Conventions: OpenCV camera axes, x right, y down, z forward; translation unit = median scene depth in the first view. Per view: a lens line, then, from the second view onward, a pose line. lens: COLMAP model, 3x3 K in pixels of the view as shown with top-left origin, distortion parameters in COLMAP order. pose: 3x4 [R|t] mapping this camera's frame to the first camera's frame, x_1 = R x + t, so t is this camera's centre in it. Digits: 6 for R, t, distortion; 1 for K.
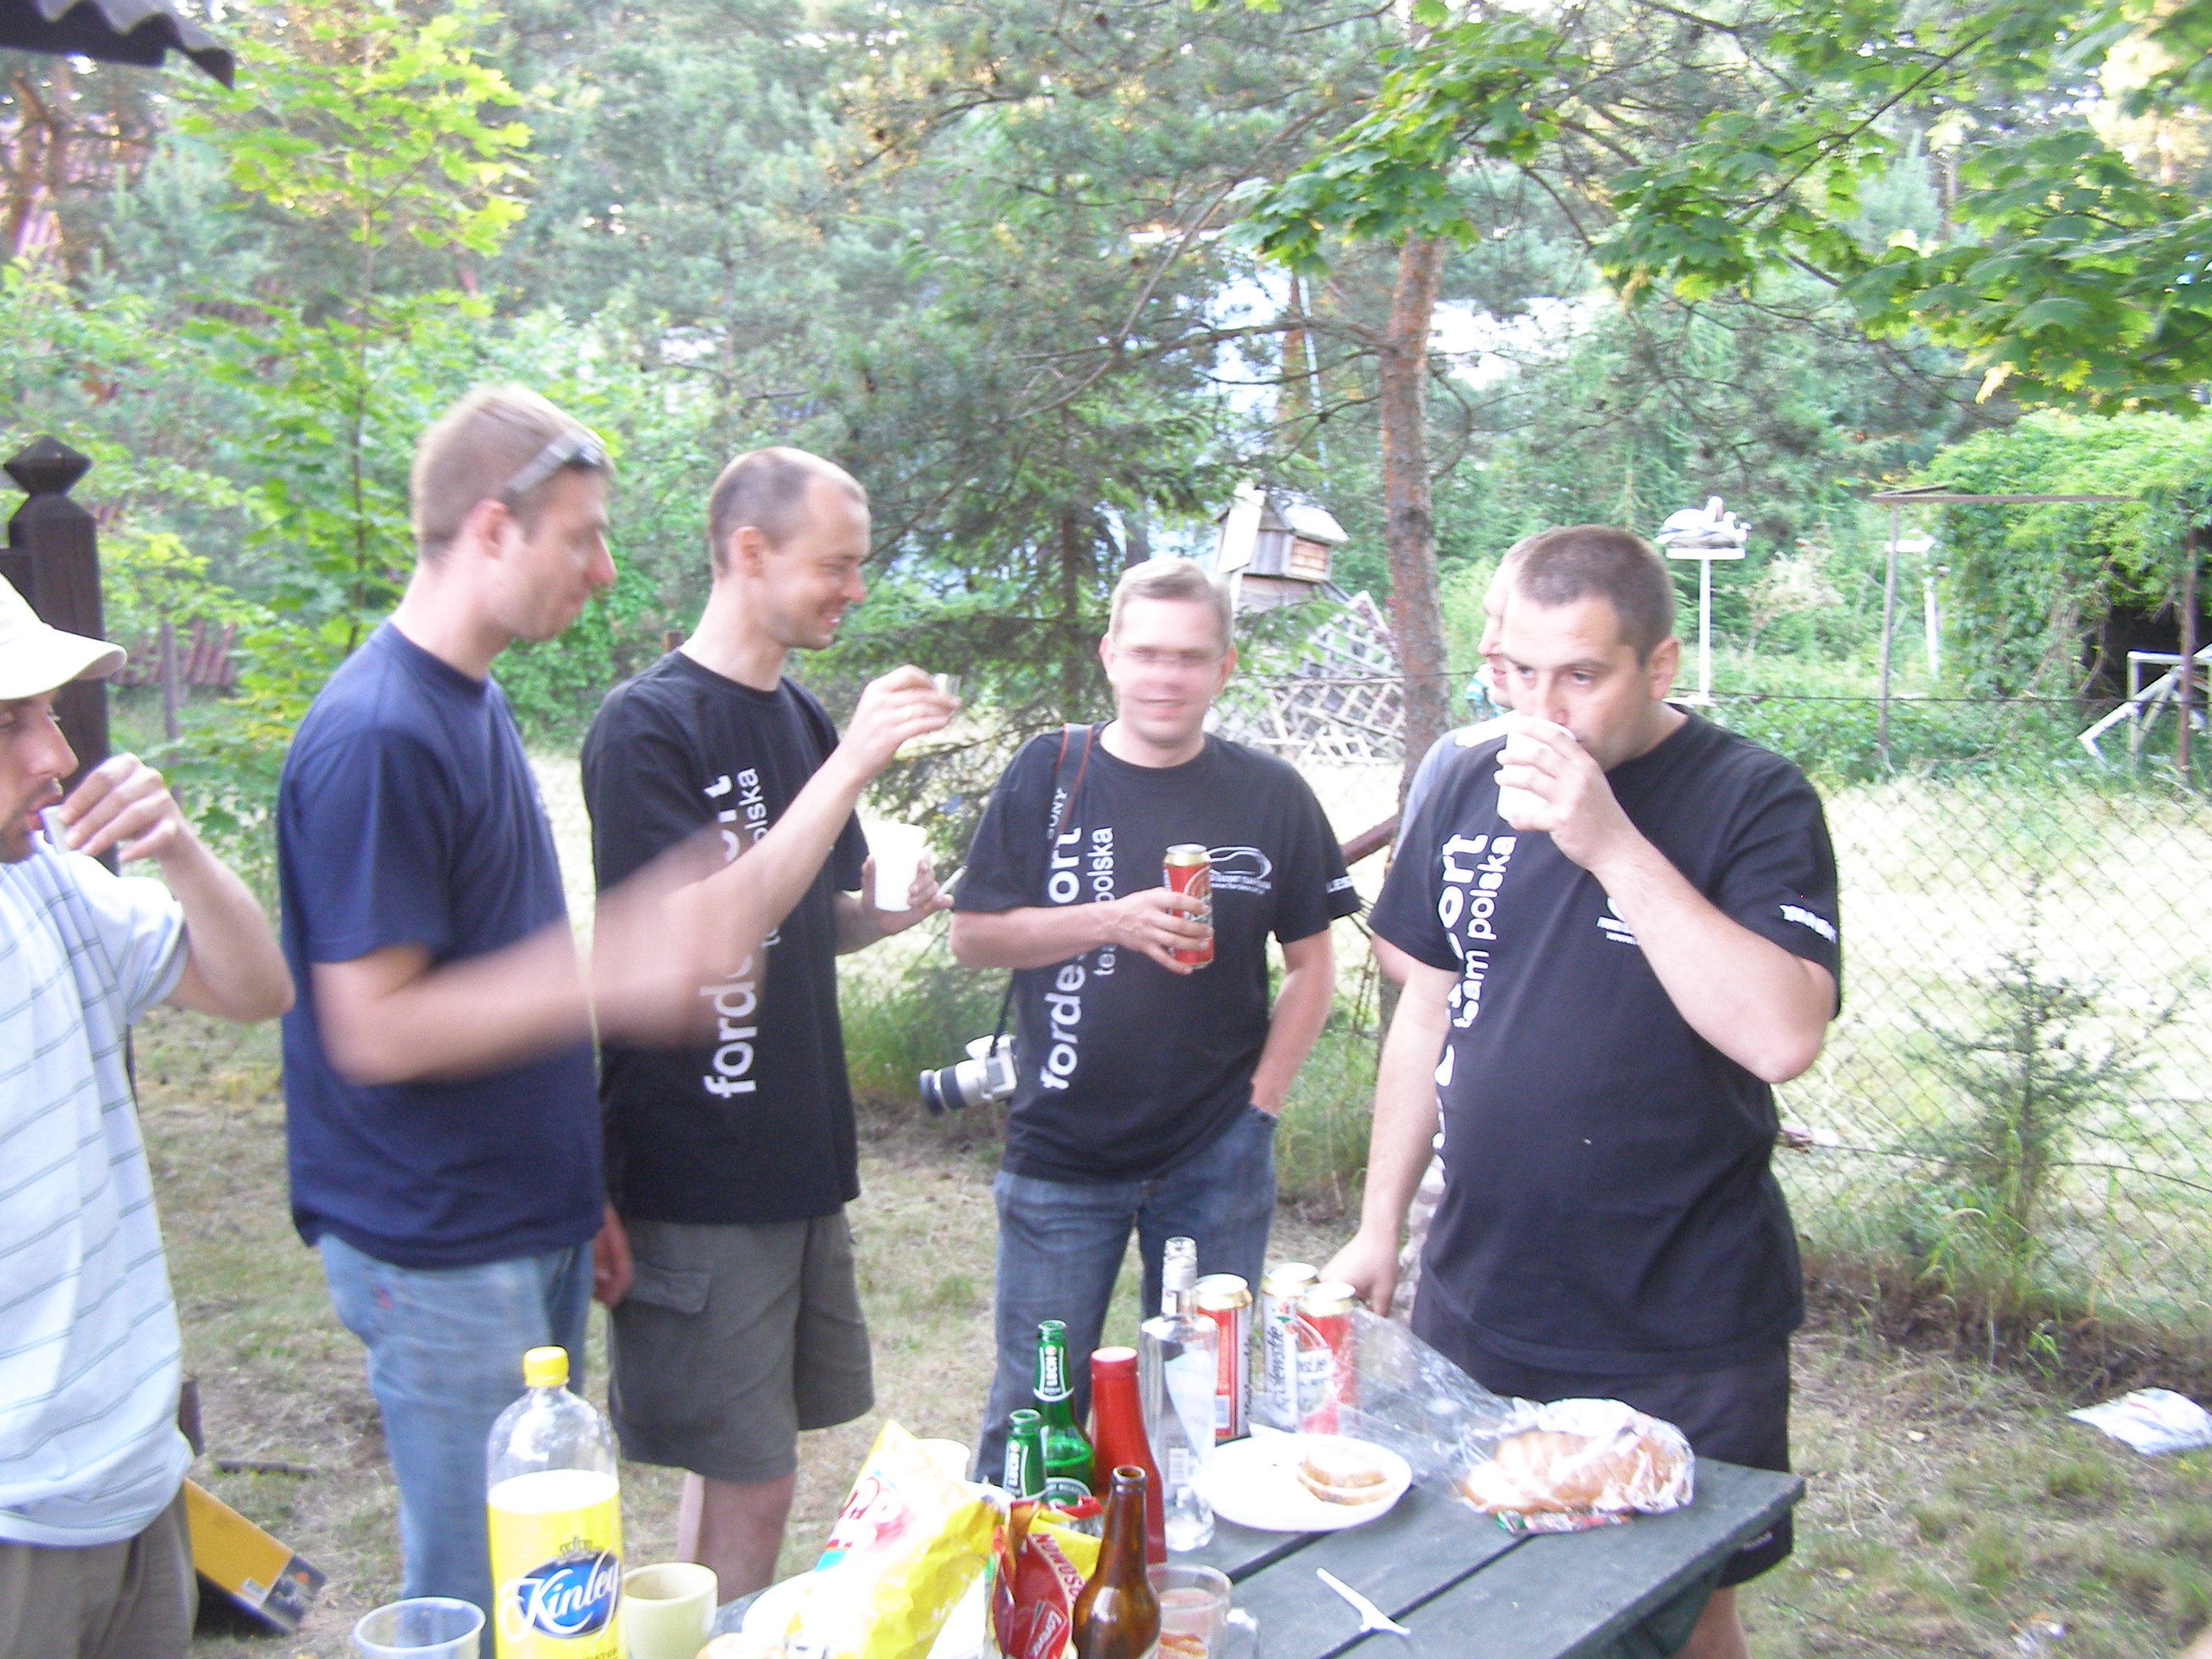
lens RADIAL K [[2524.7, 0, 1113.2], [0, 2524.7, 844.1], [0, 0, 1]] dist [-0.202233, 0.384133]
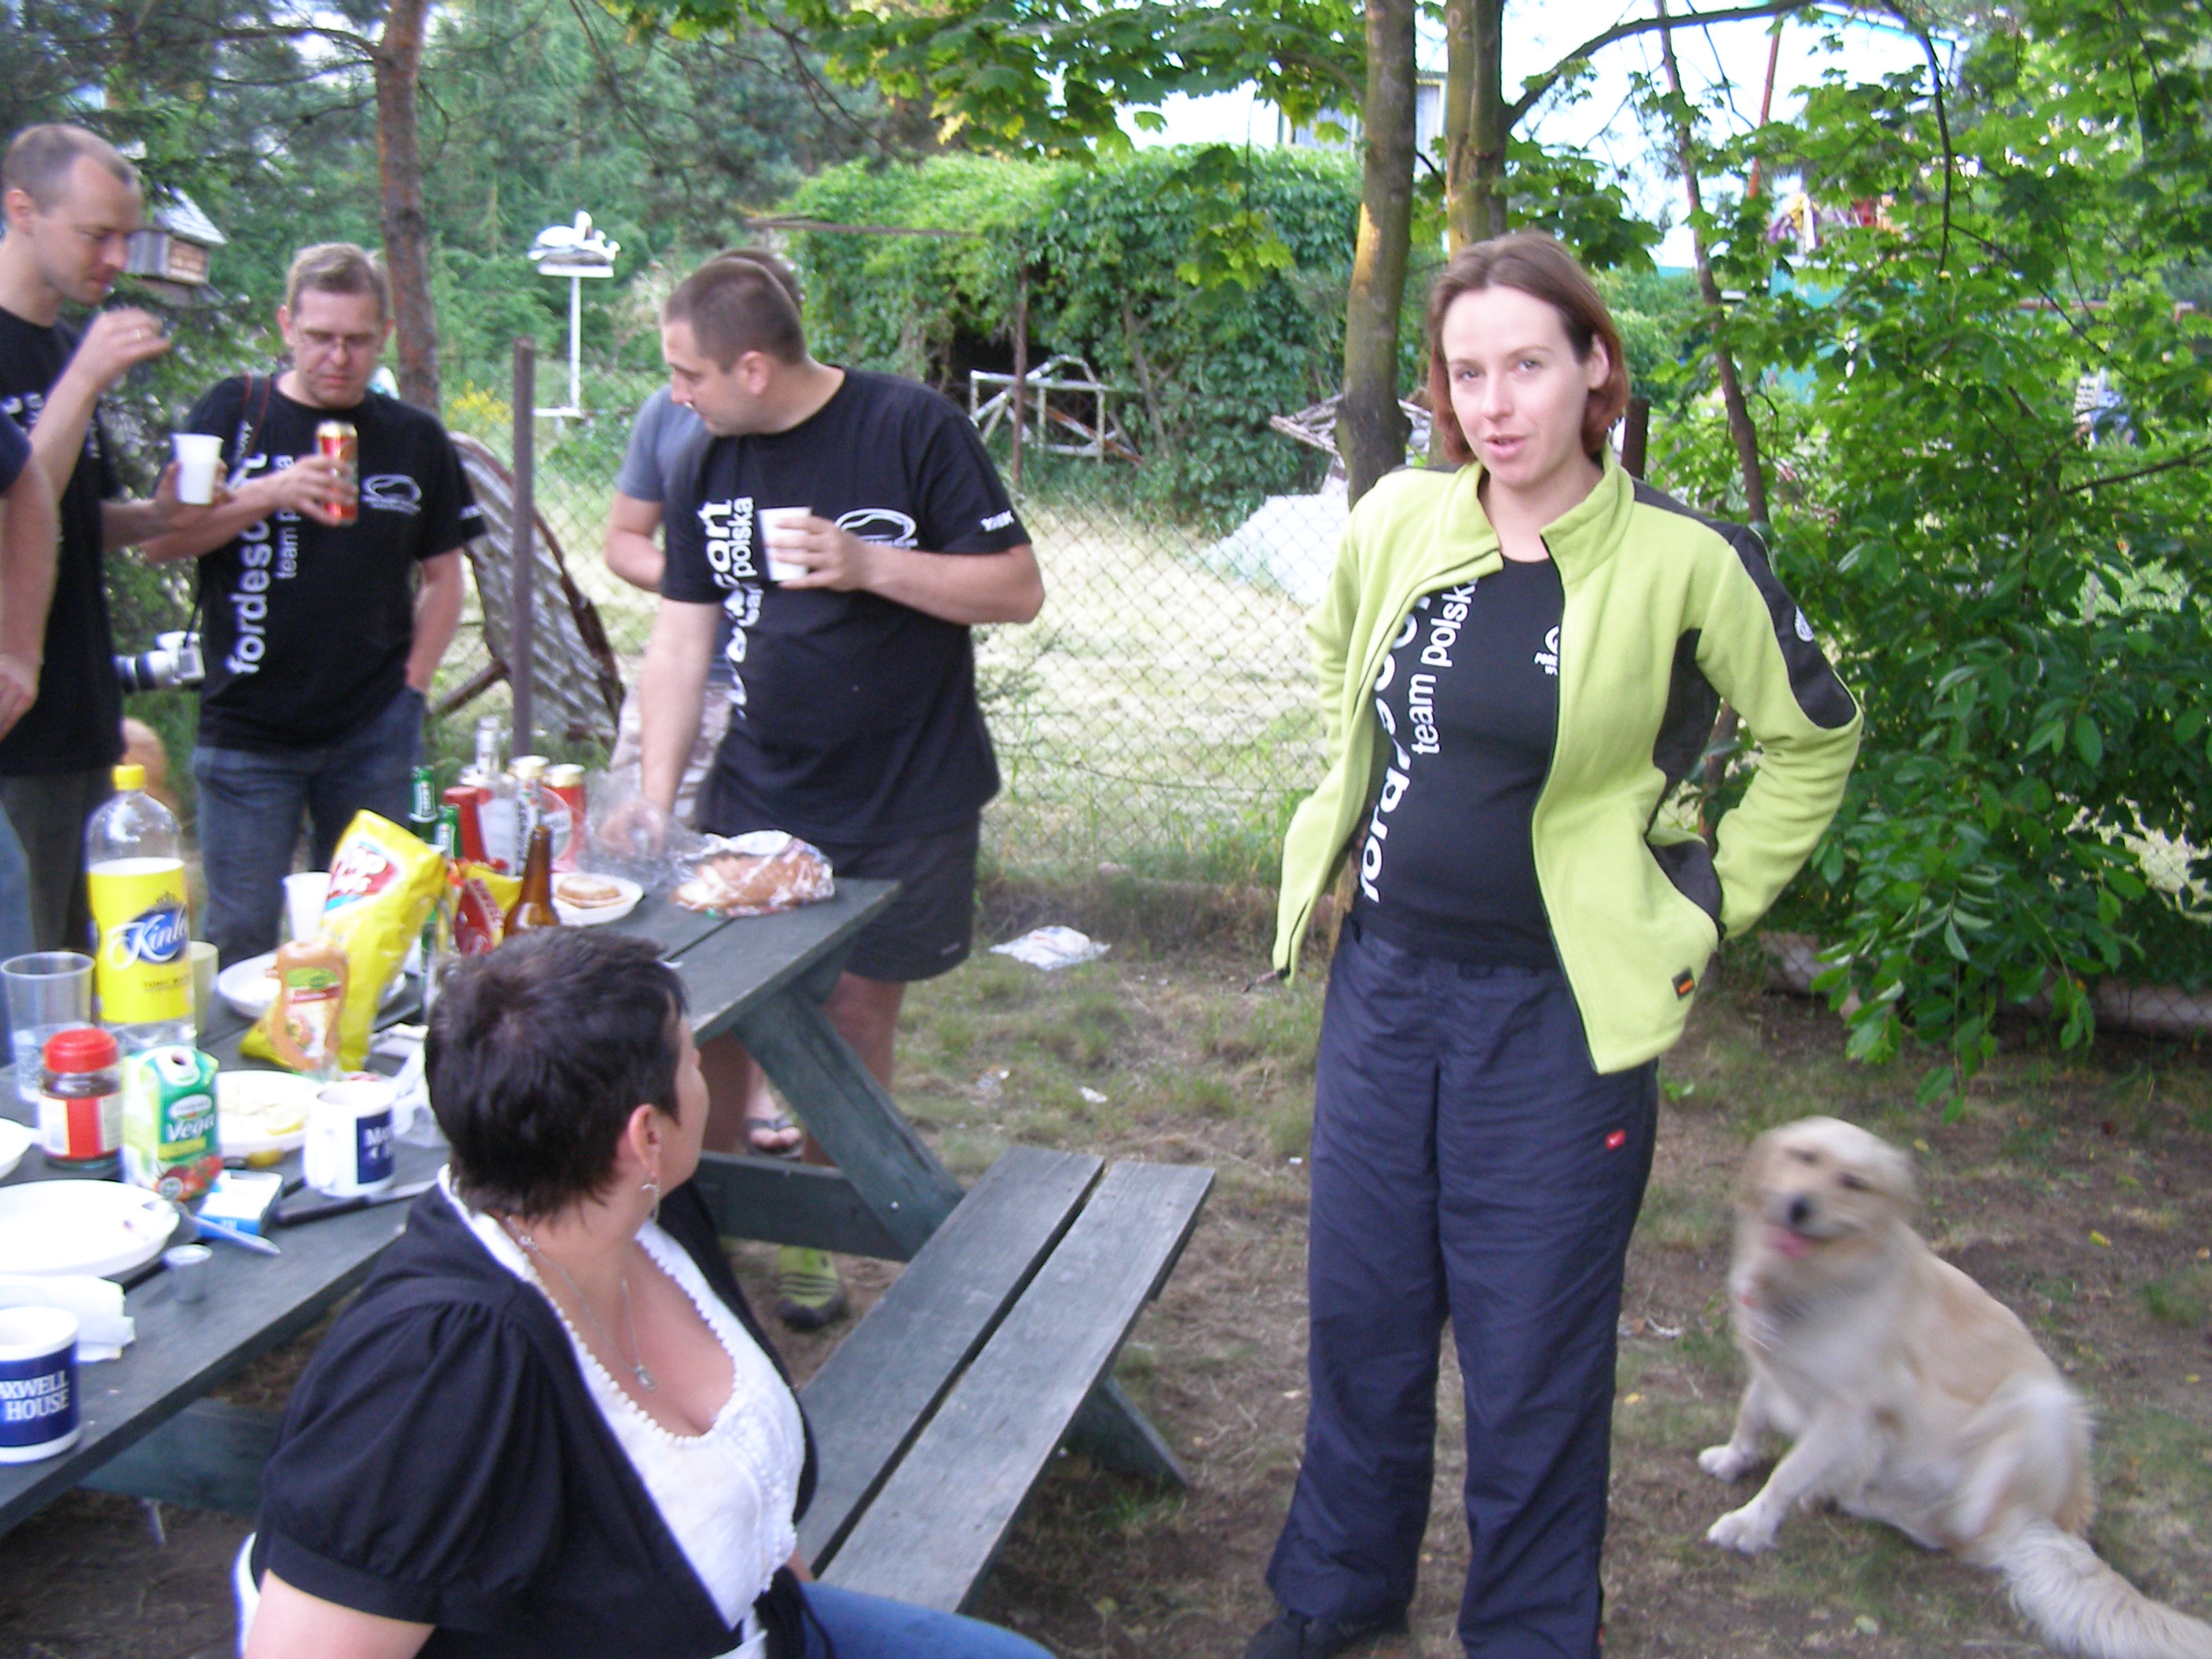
lens RADIAL K [[2524.7, 0, 1113.2], [0, 2524.7, 844.1], [0, 0, 1]] dist [-0.202233, 0.384133]
pose [[0.894996, -0.045446, 0.443753, -0.091026], [-0.003020, 0.994157, 0.107905, 0.024700], [-0.446064, -0.097915, 0.889629, -0.128947]]
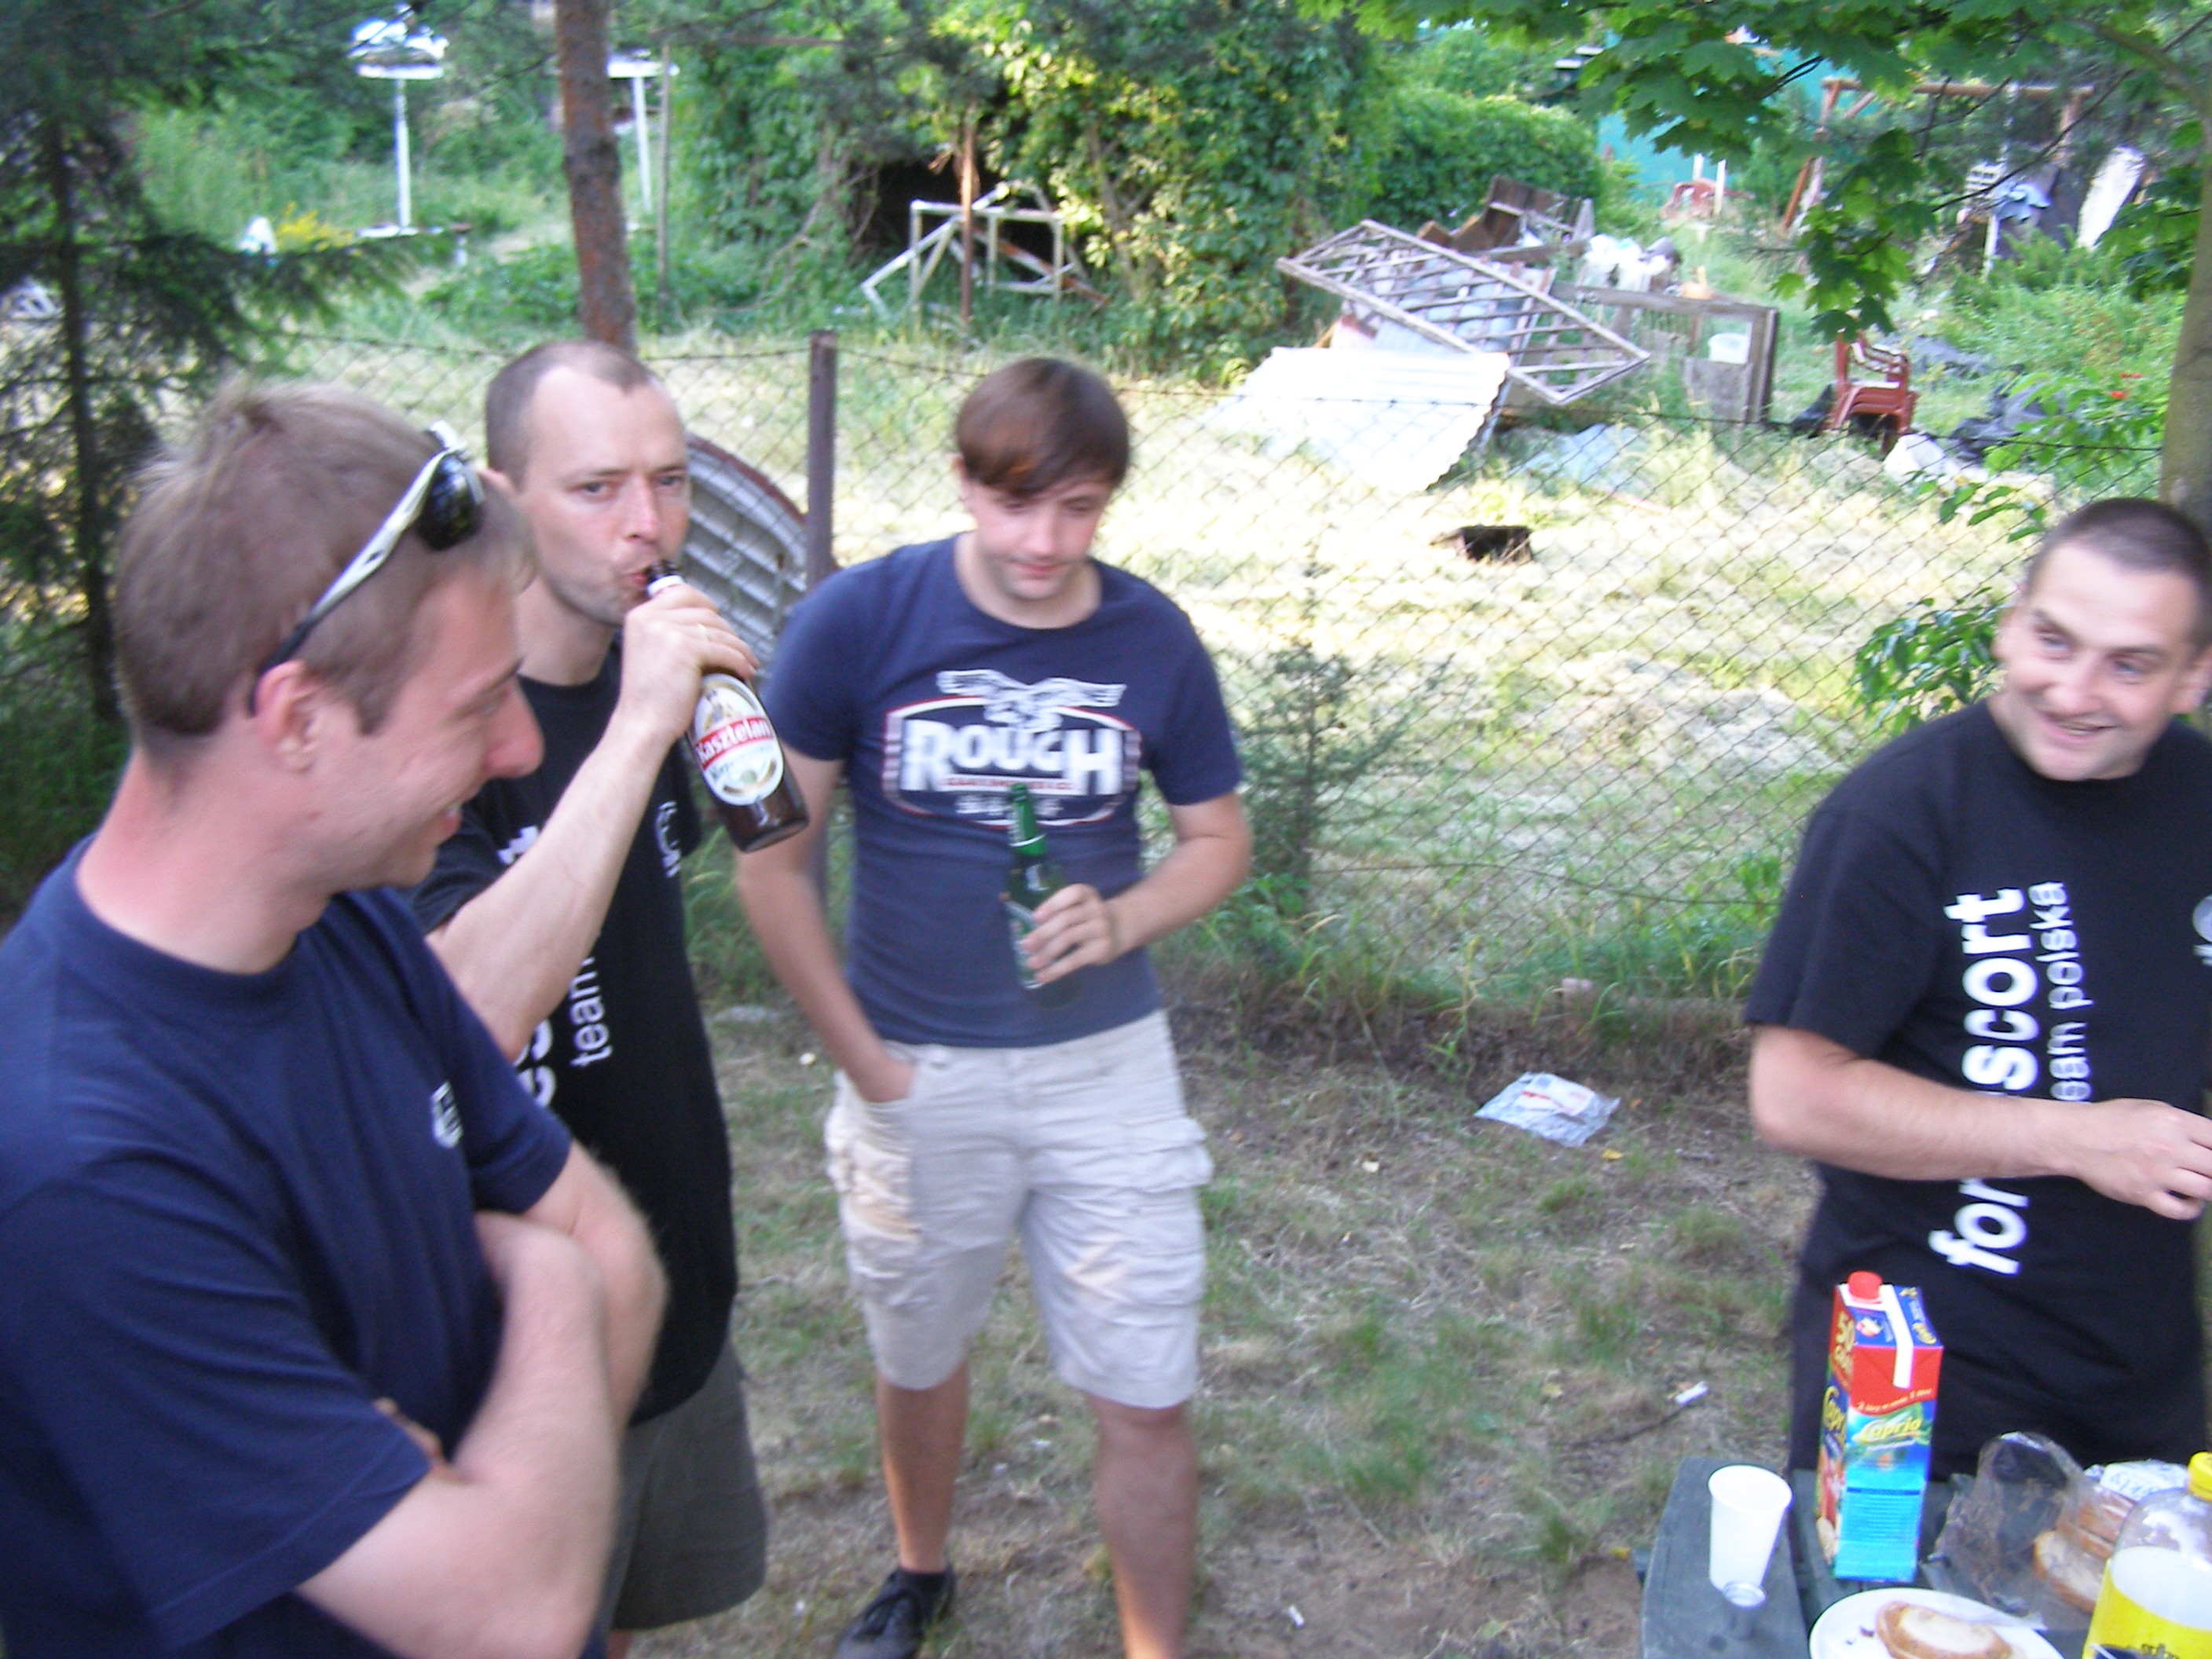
lens RADIAL K [[2506.8, 0, 1106.0], [0, 2506.8, 829.5], [0, 0, 1]] dist [-0.183865, 0.360711]
pose [[0.832128, -0.125722, 0.540145, -0.197837], [0.013623, 0.978305, 0.206719, -0.069593], [-0.554416, -0.164659, 0.815788, 0.175104]]
